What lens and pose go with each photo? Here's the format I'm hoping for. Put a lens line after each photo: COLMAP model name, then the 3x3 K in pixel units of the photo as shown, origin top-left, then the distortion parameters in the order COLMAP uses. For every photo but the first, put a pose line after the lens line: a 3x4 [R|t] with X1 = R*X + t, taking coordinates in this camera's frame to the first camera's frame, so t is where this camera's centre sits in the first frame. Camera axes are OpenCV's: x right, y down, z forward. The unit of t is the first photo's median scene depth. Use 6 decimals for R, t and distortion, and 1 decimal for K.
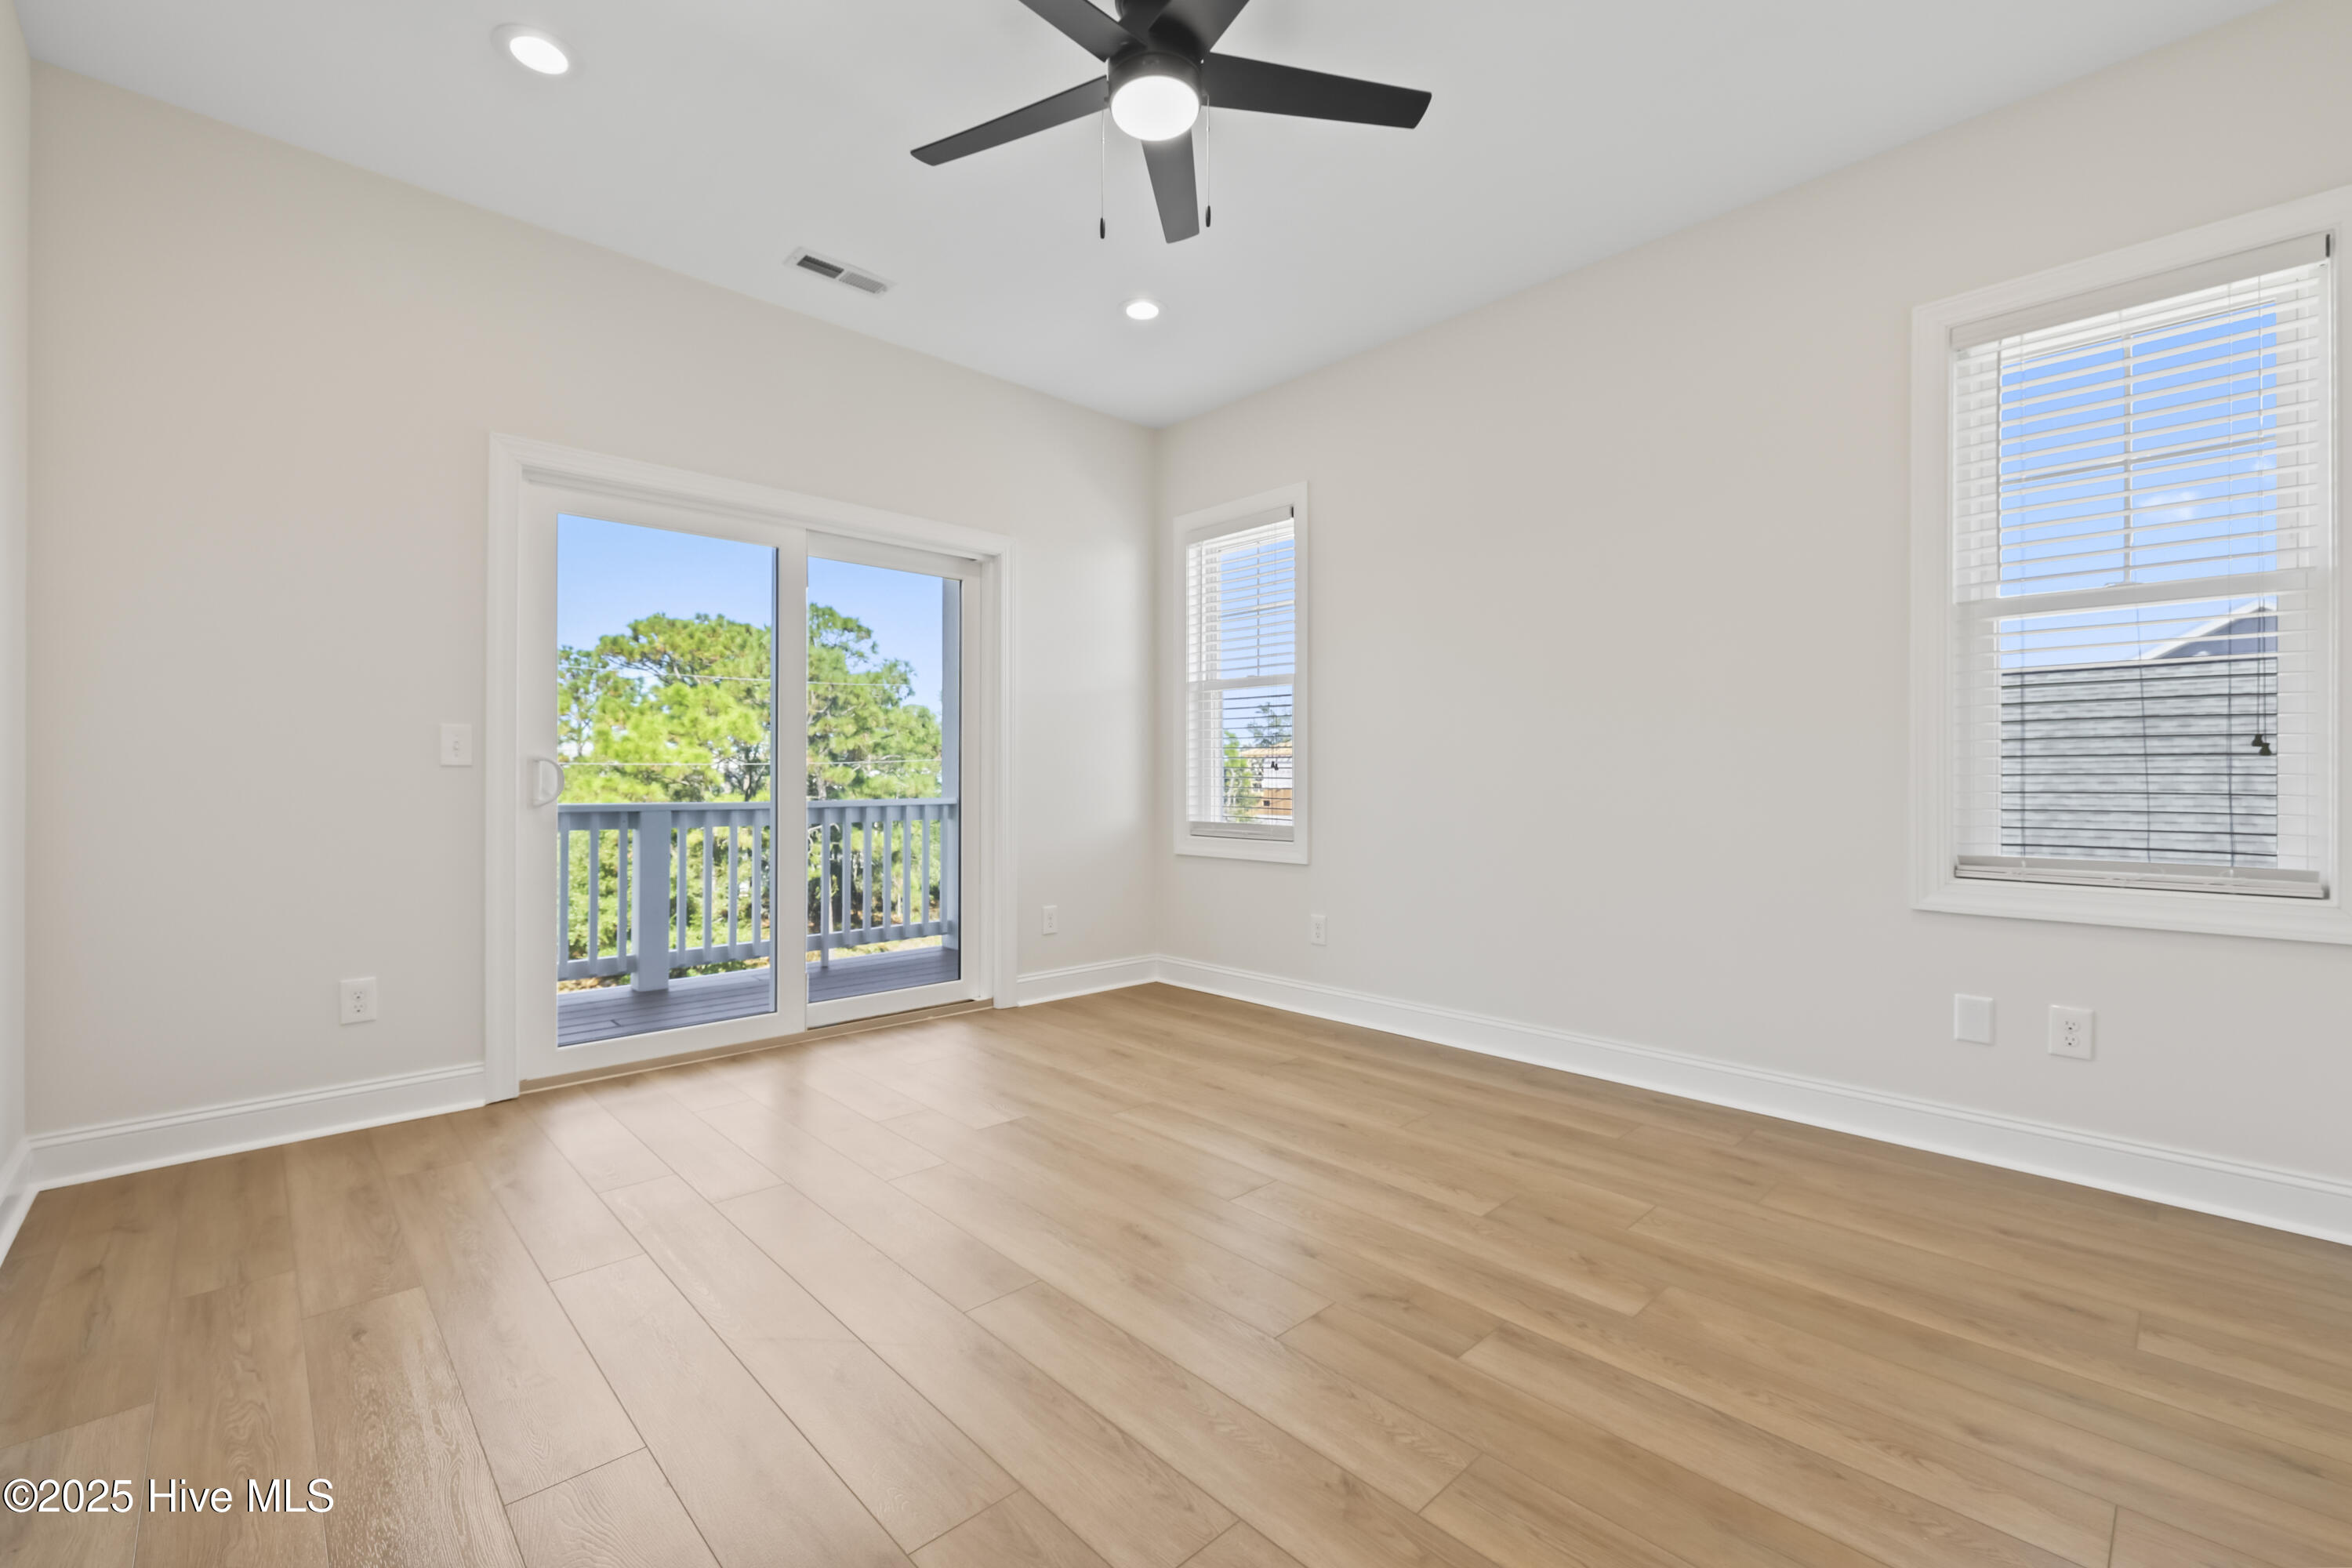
lens RADIAL K [[981.1, 0, 1174.0], [0, 981.1, 780.4], [0, 0, 1]] dist [-0.000020, -0.000179]
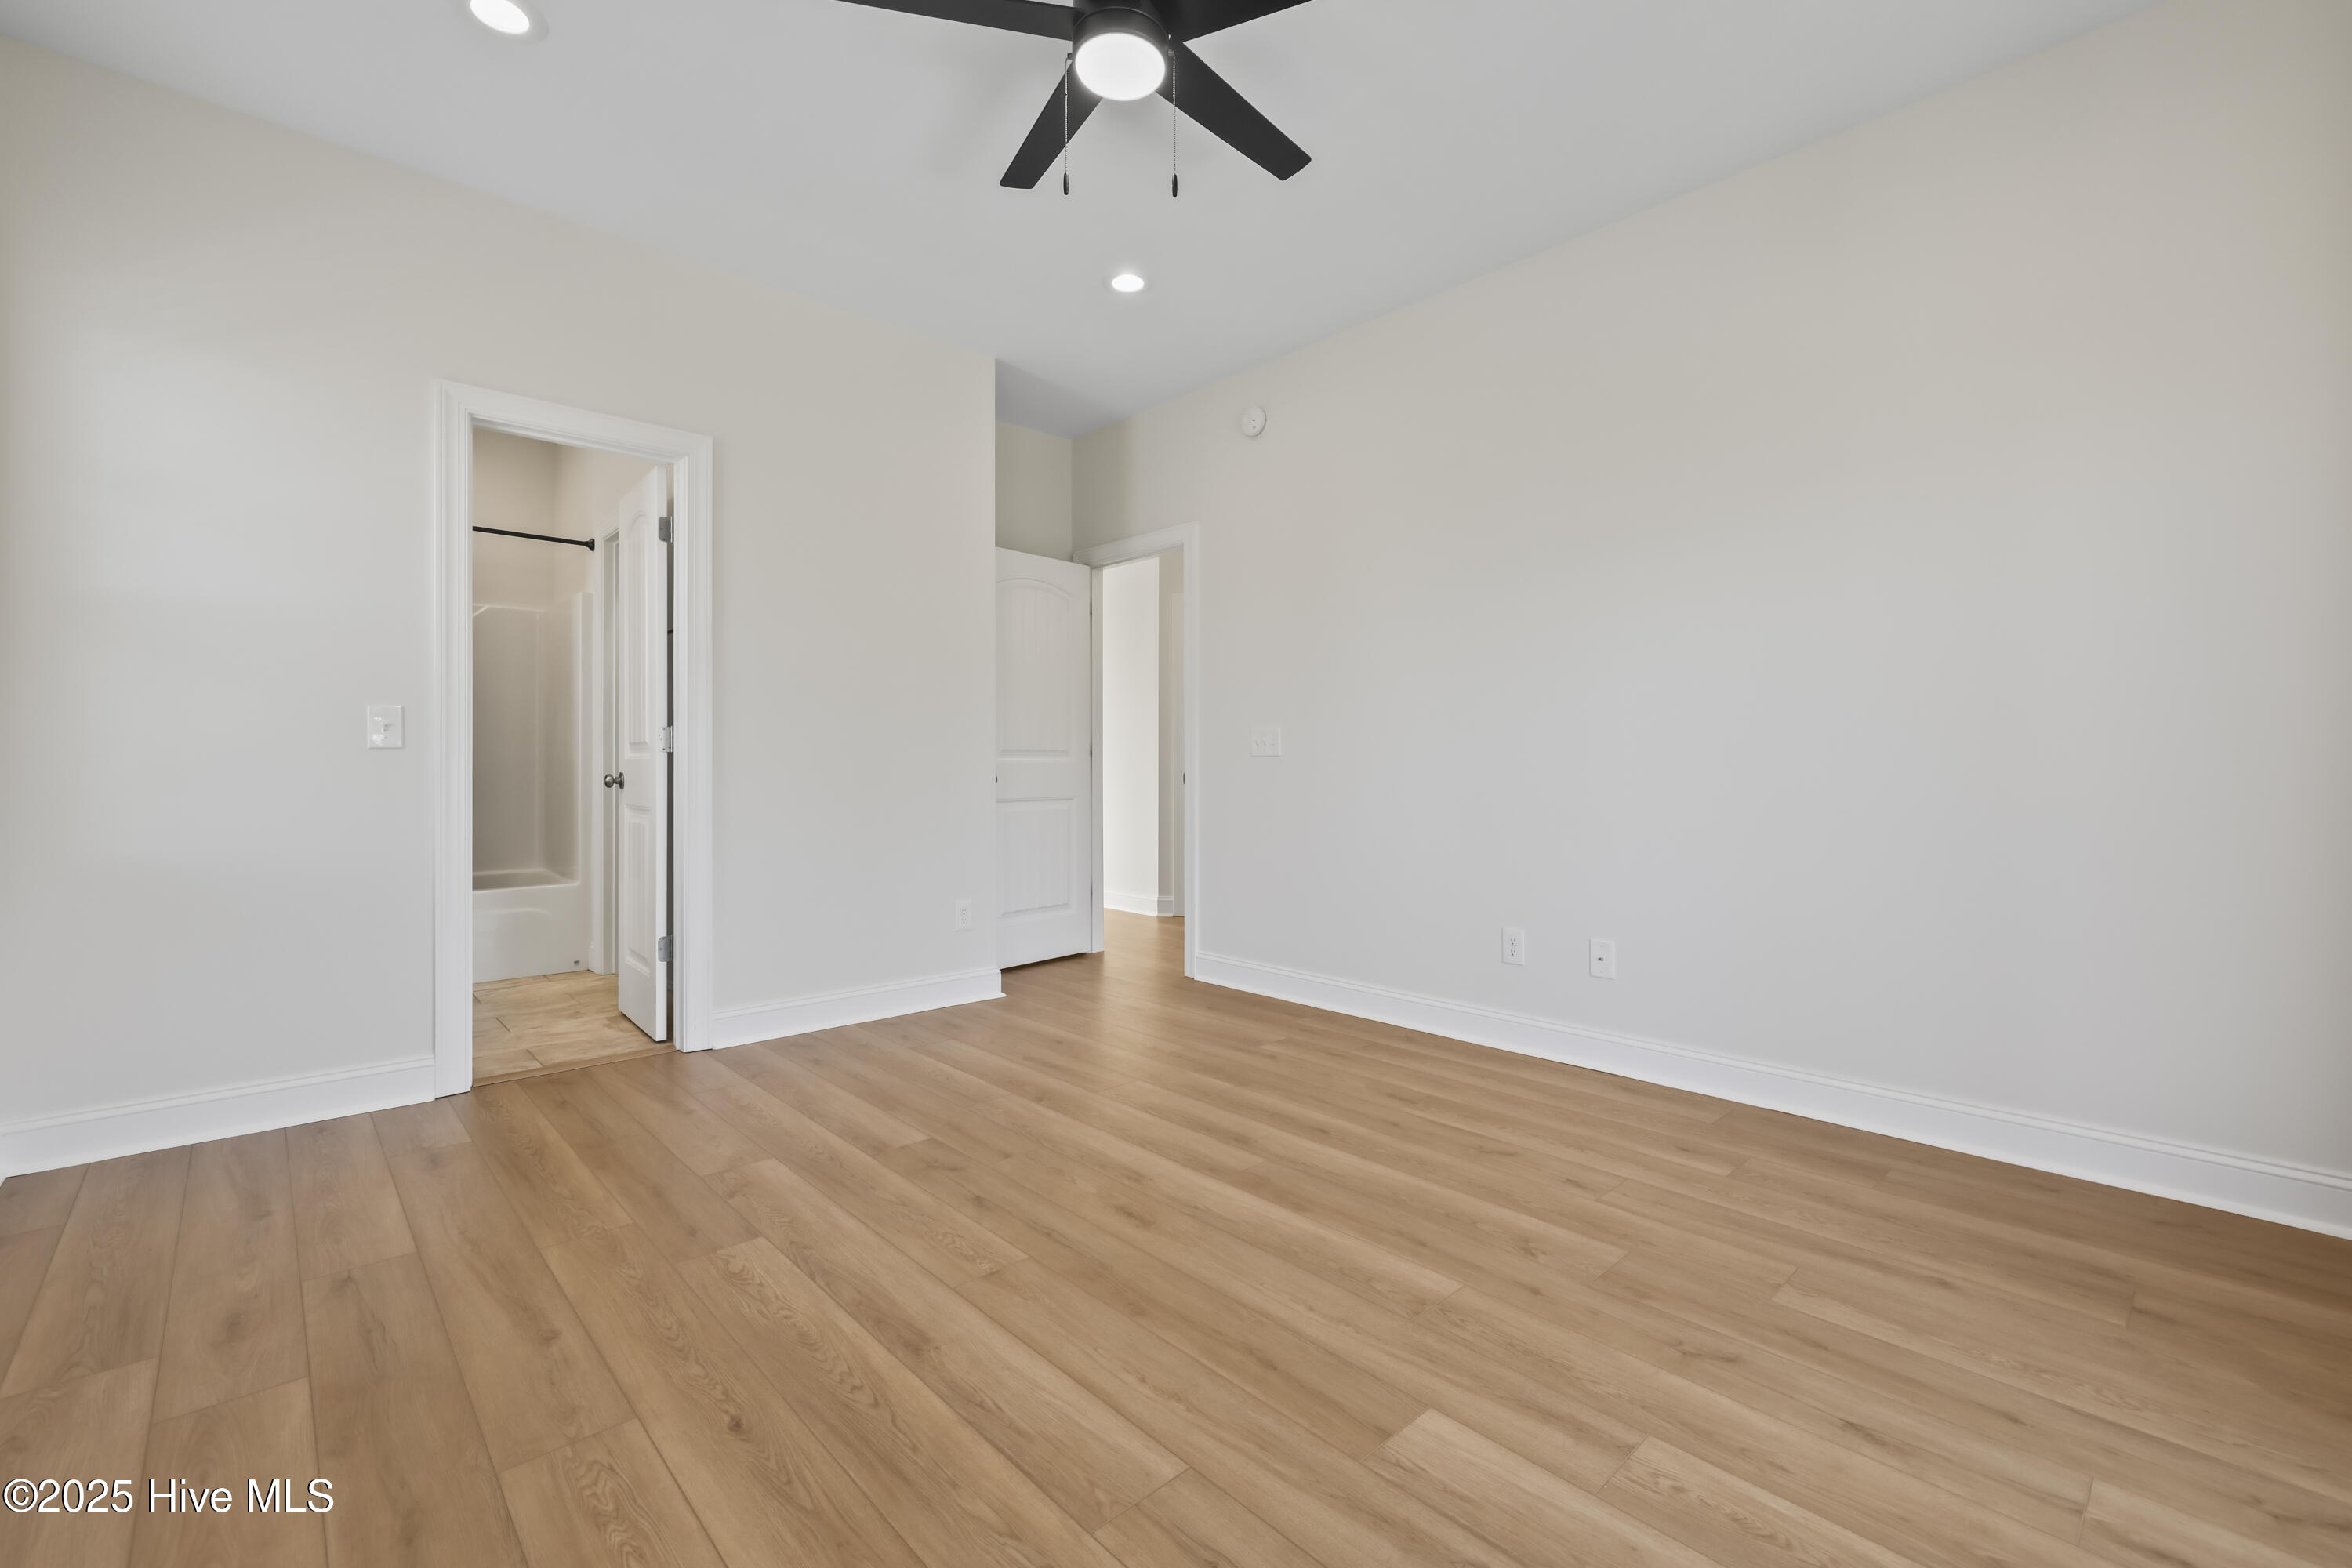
lens RADIAL K [[981.1, 0, 1174.0], [0, 981.1, 780.4], [0, 0, 1]] dist [-0.000020, -0.000179]
pose [[-0.999944, -0.001455, 0.010519, -0.084941], [-0.001333, 0.999933, 0.011513, 0.008997], [-0.010535, 0.011499, -0.999878, 2.022749]]
